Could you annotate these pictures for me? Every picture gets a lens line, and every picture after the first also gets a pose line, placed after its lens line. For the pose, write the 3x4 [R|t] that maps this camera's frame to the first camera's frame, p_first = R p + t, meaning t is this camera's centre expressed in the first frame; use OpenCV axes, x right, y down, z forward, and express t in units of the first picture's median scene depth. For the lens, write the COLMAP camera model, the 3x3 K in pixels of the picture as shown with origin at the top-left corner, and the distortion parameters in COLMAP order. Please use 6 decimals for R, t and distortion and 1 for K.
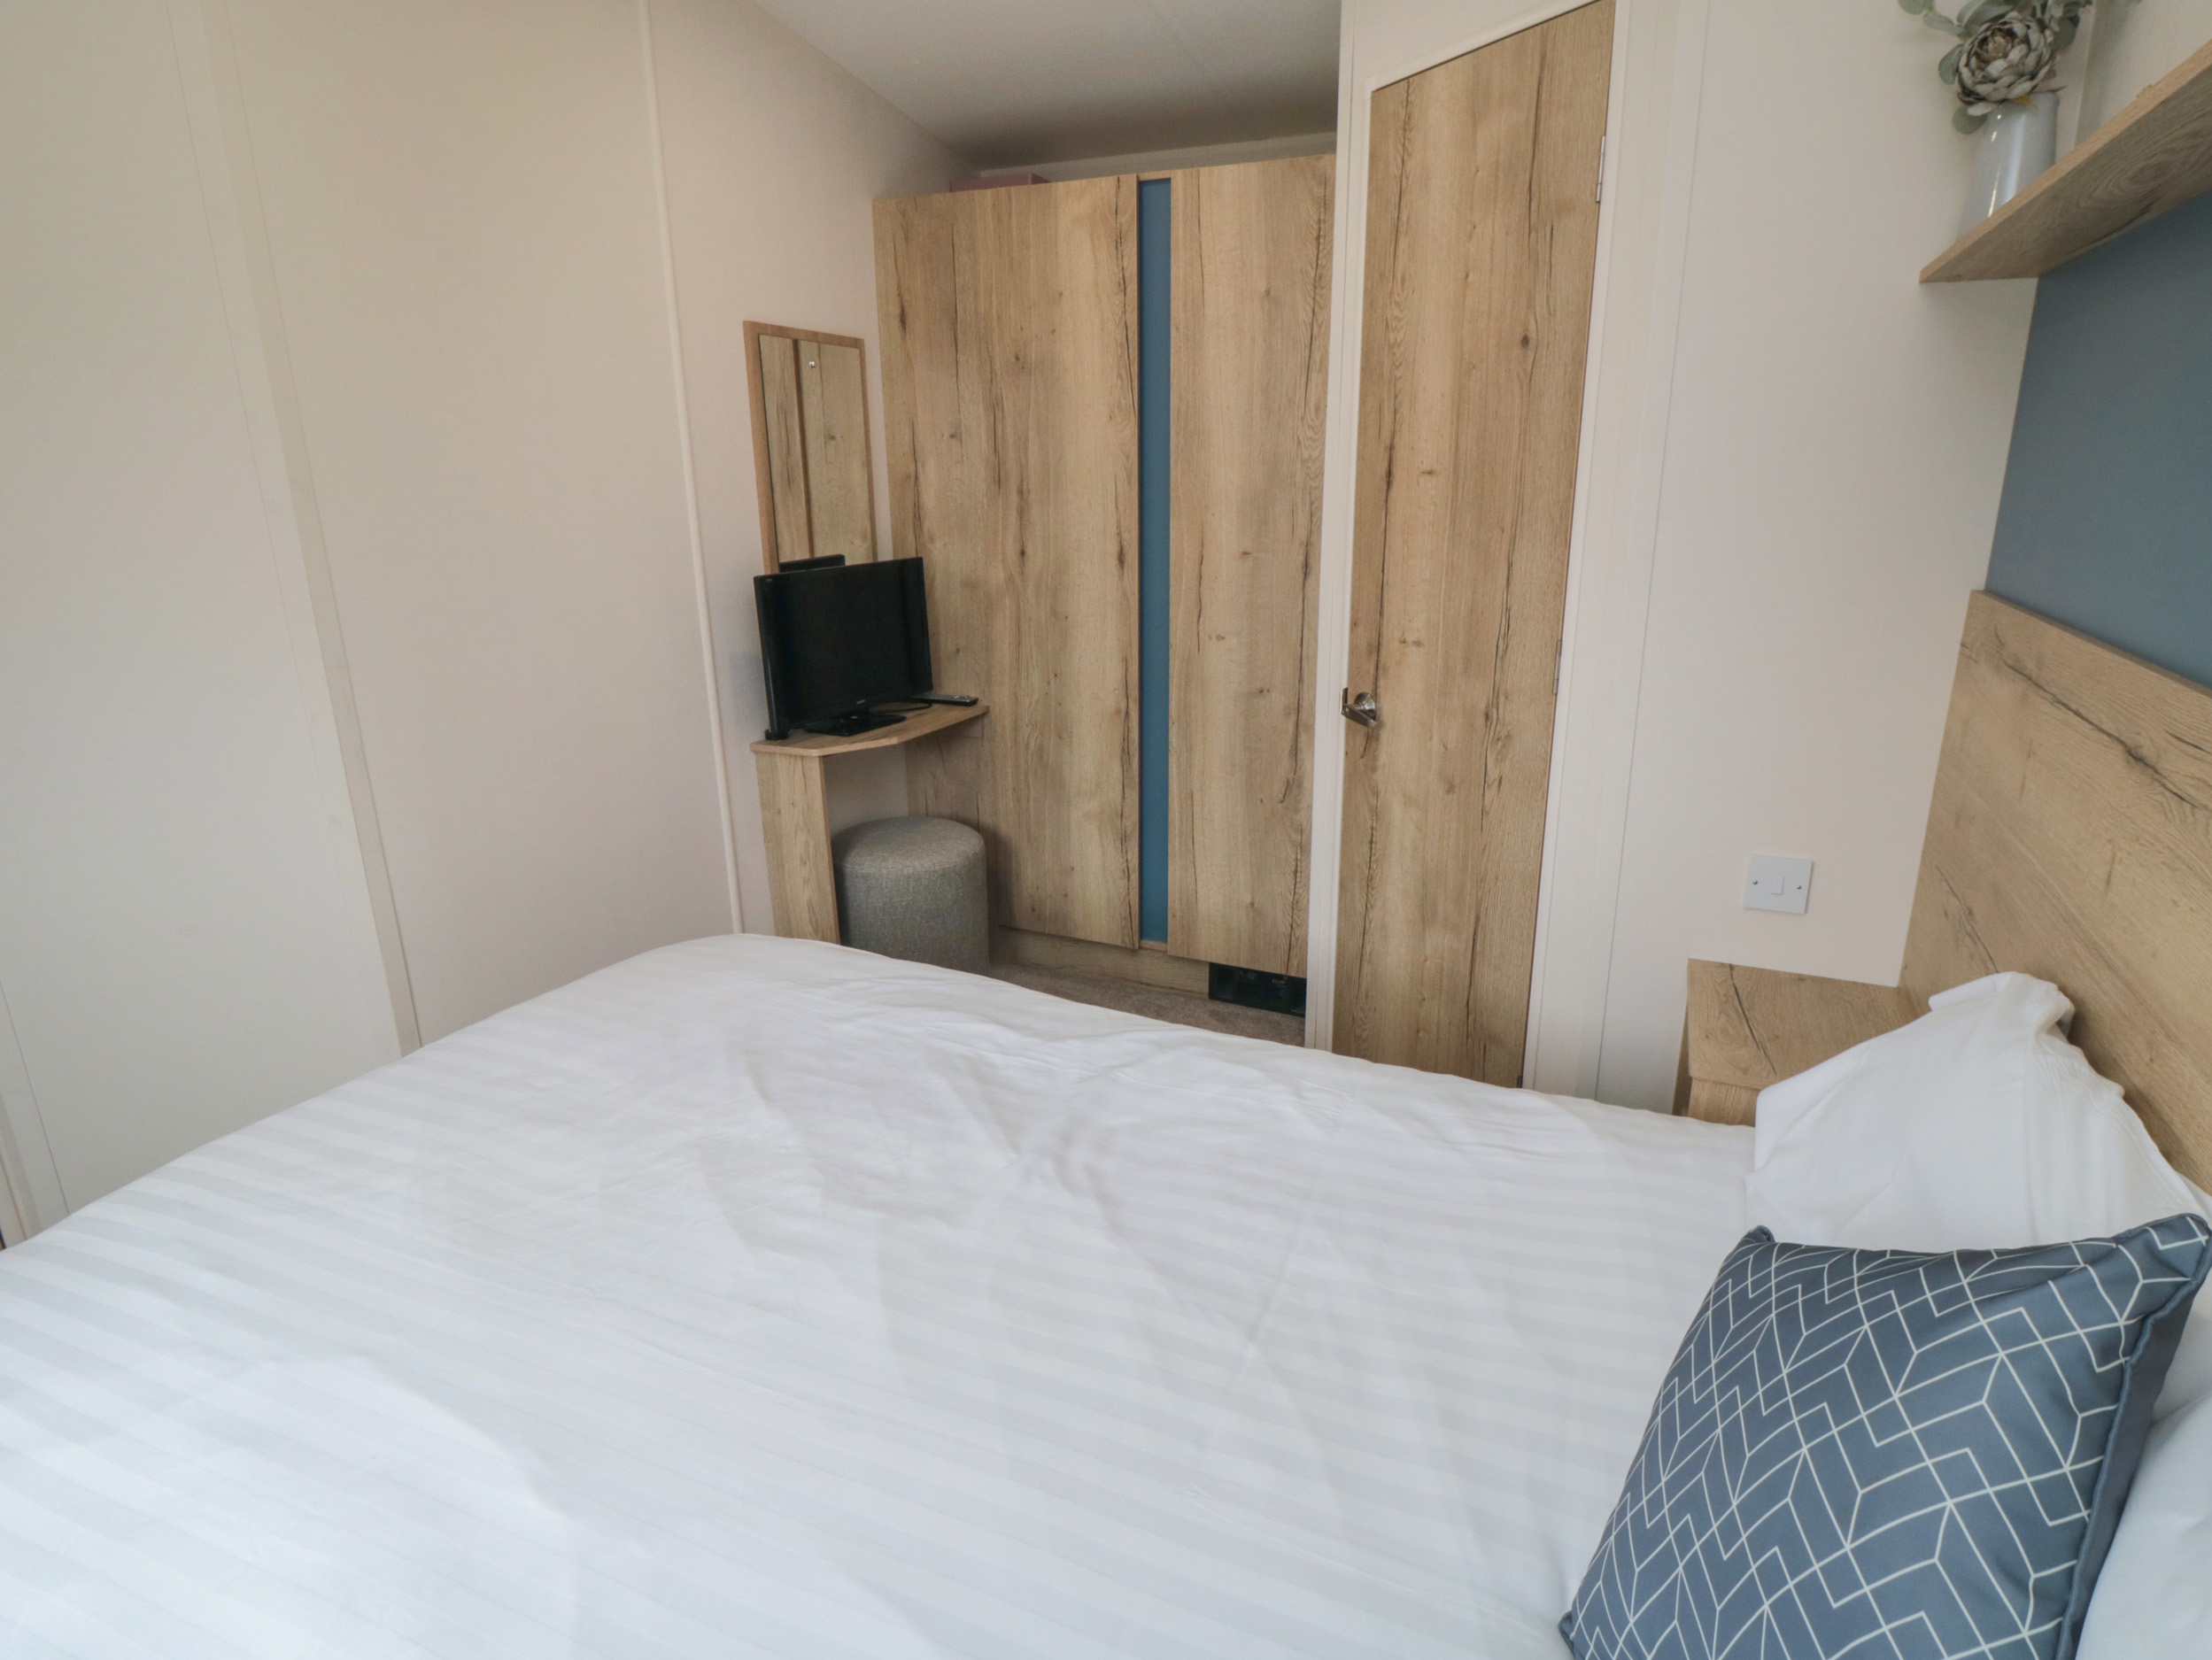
lens RADIAL K [[1059.0, 0, 1106.0], [0, 1059.0, 968.6], [0, 0, 1]] dist [-0.000817, -0.000654]
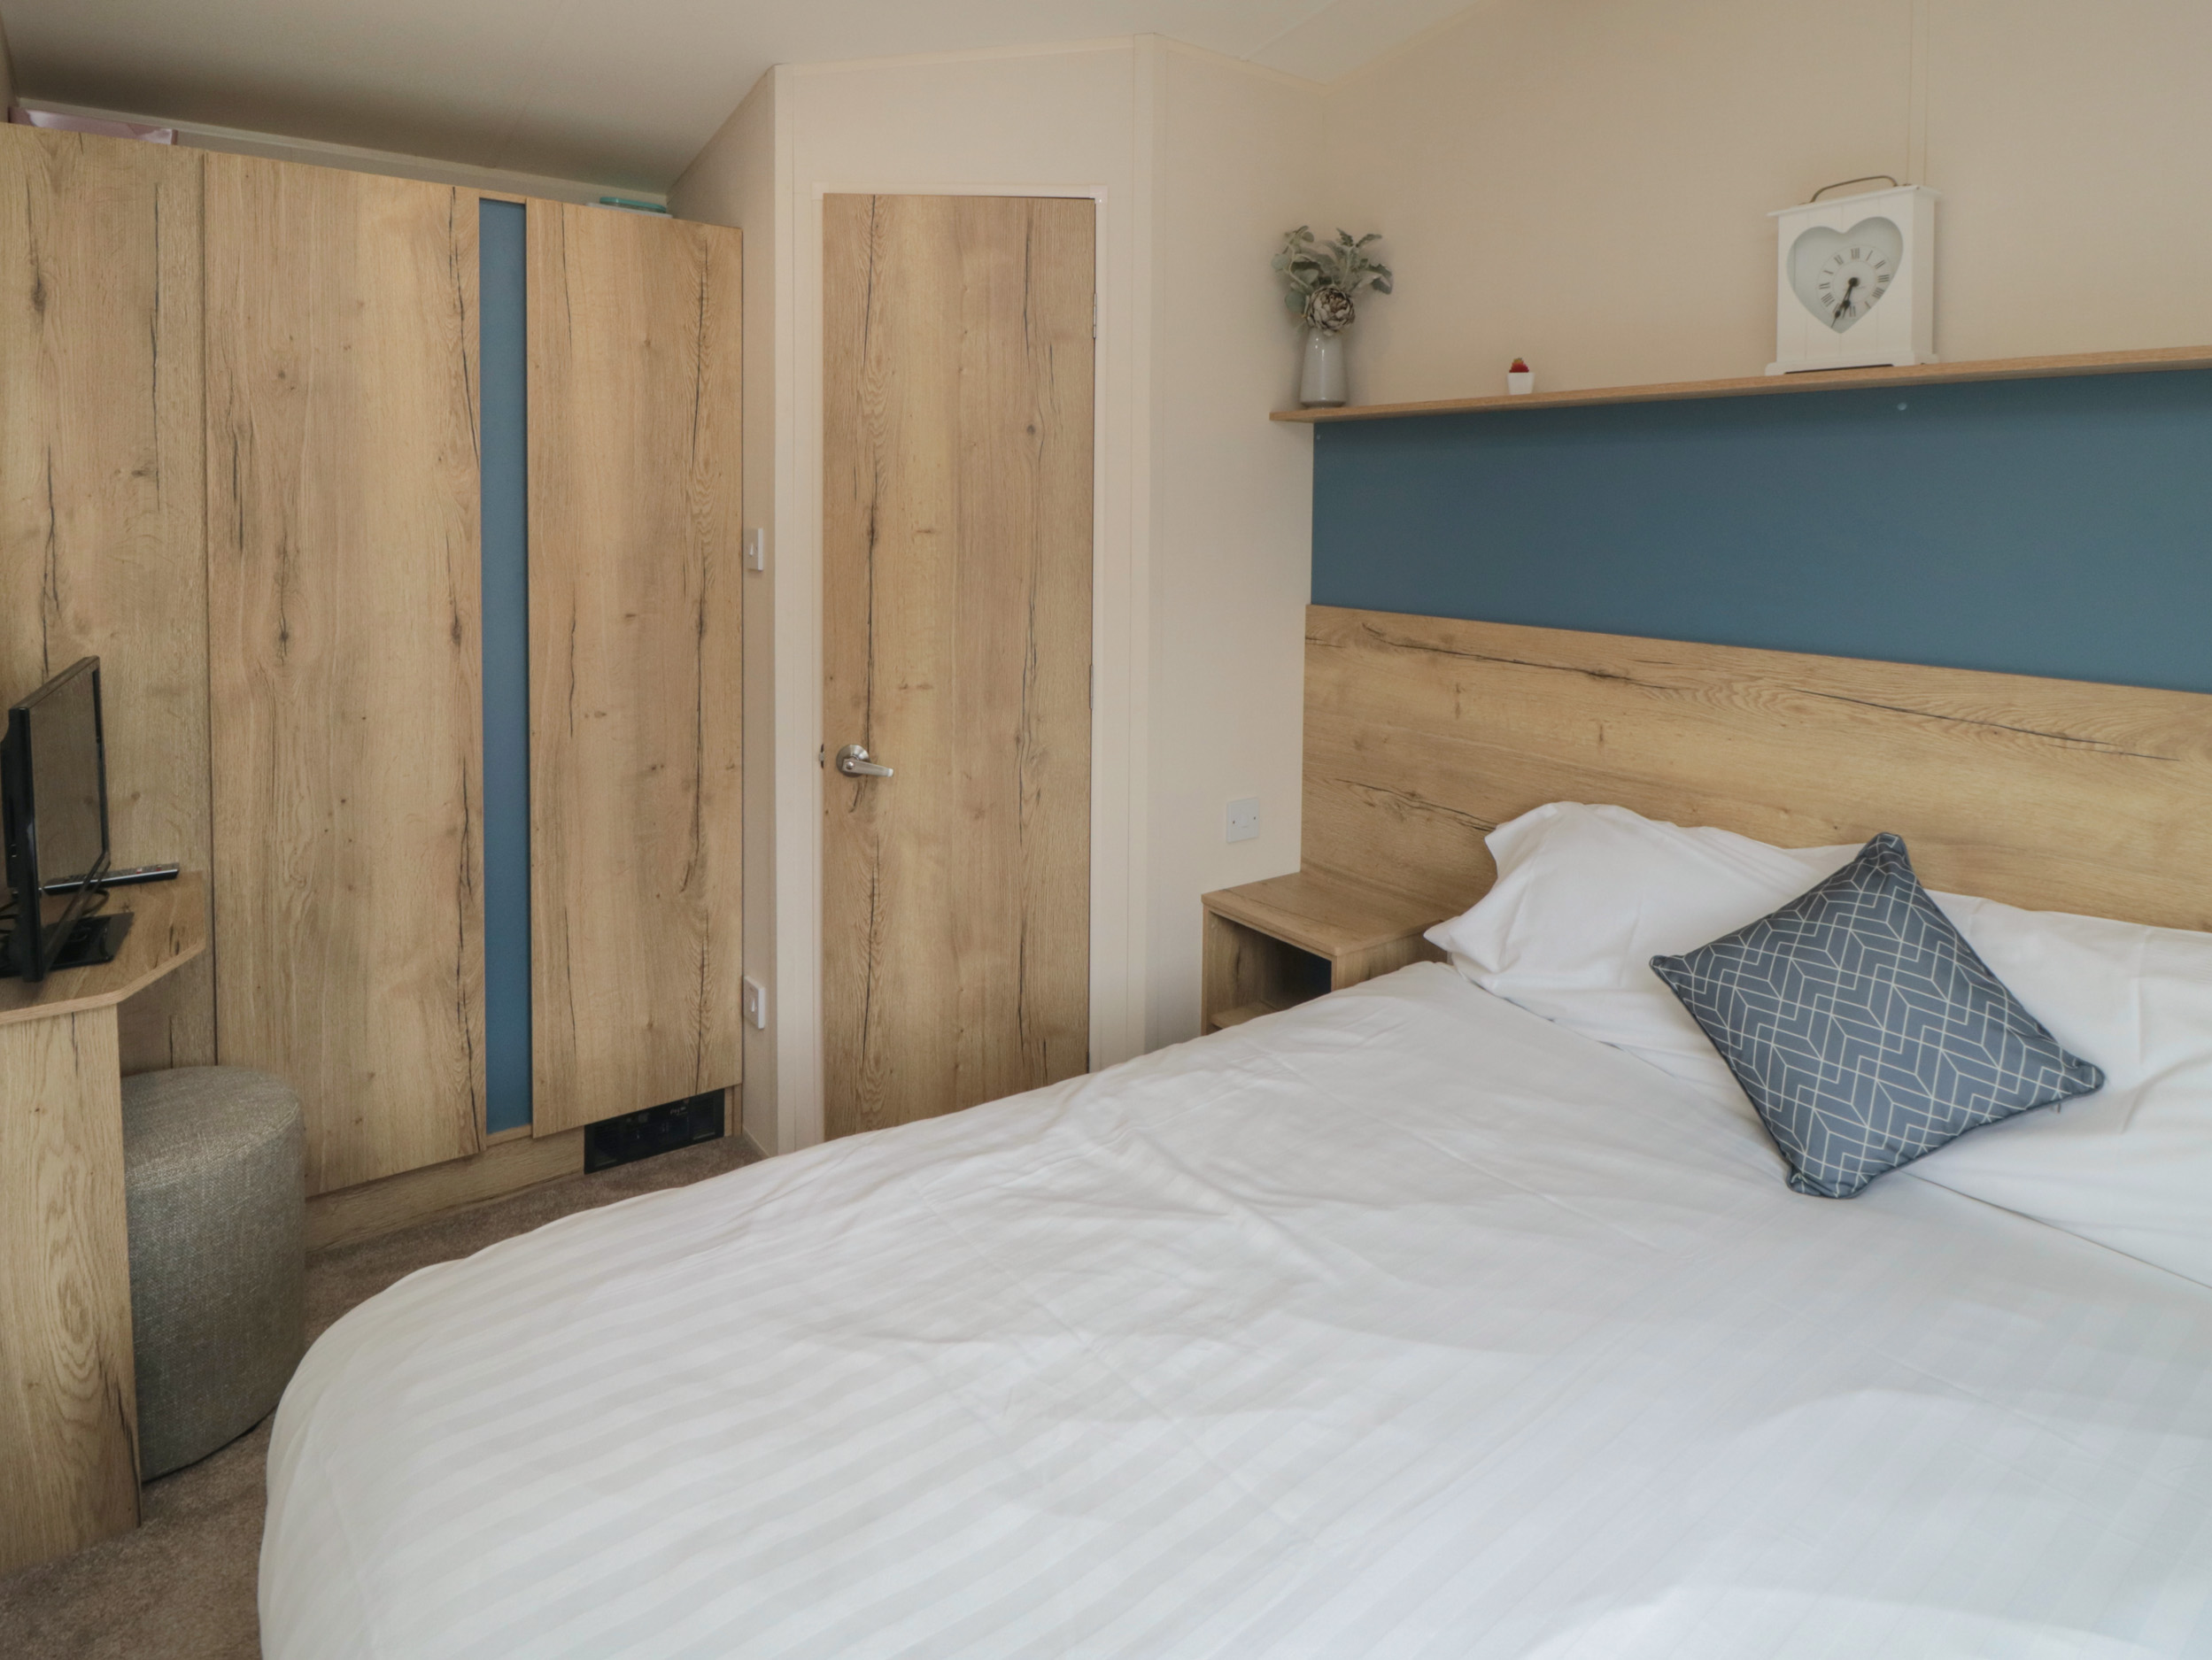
lens RADIAL K [[1194.7, 0, 1156.6], [0, 1194.7, 805.5], [0, 0, 1]] dist [0.002886, -0.010740]
pose [[0.506119, -0.195258, 0.840070, -0.496131], [0.354994, 0.934862, 0.003416, -0.104456], [-0.786017, 0.296491, 0.542467, 0.195645]]
